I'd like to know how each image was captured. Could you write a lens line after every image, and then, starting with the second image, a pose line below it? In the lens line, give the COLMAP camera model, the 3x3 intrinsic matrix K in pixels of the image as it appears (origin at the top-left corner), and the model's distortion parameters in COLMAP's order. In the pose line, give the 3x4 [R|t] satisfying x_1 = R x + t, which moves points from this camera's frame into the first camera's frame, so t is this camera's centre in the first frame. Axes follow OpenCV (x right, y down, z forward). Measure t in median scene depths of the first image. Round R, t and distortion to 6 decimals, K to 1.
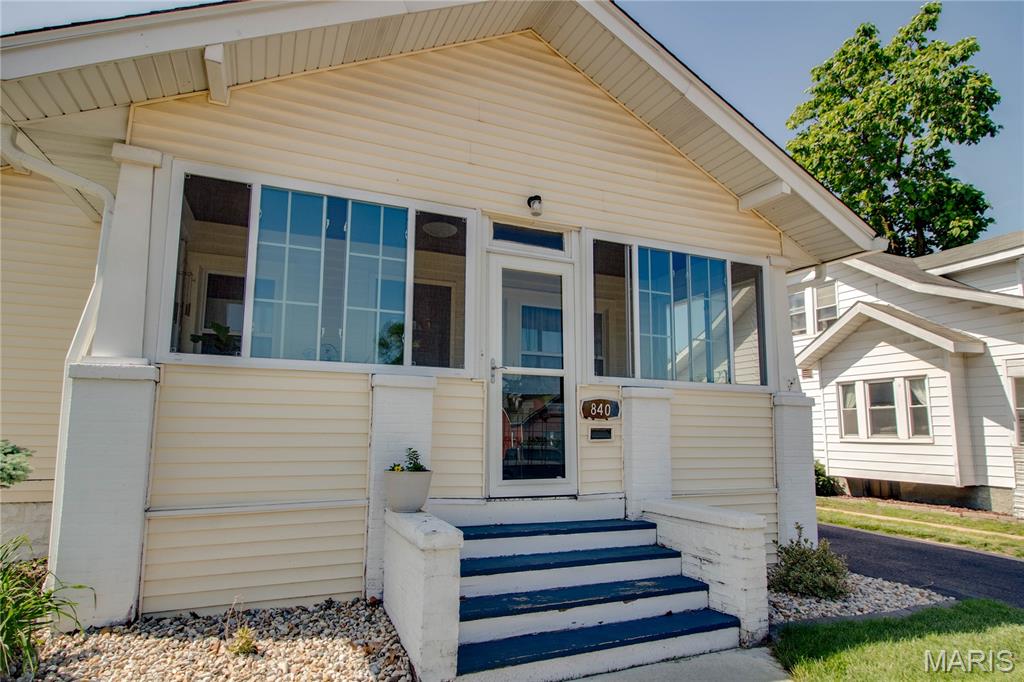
lens RADIAL K [[559.7, 0, 496.8], [0, 559.7, 351.4], [0, 0, 1]] dist [-0.004771, -0.001948]
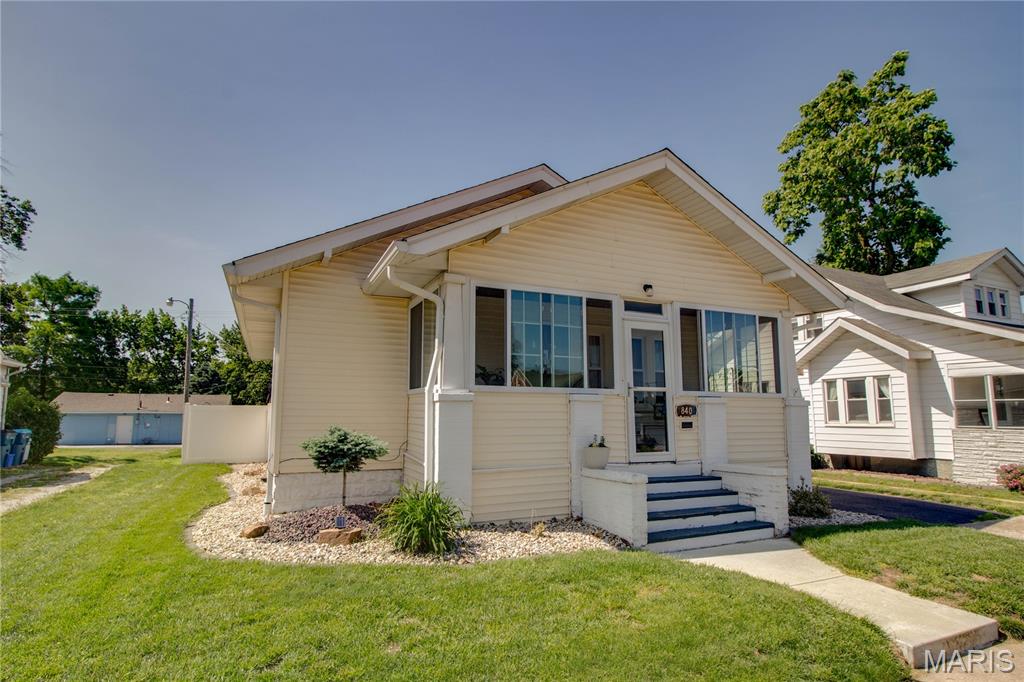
lens RADIAL K [[550.3, 0, 512.0], [0, 550.3, 341.0], [0, 0, 1]] dist [-0.003418, 0.000061]
pose [[0.999386, -0.005562, 0.034580, -0.166970], [0.005453, 0.999980, 0.003245, -0.048093], [-0.034597, -0.003055, 0.999397, -0.268691]]
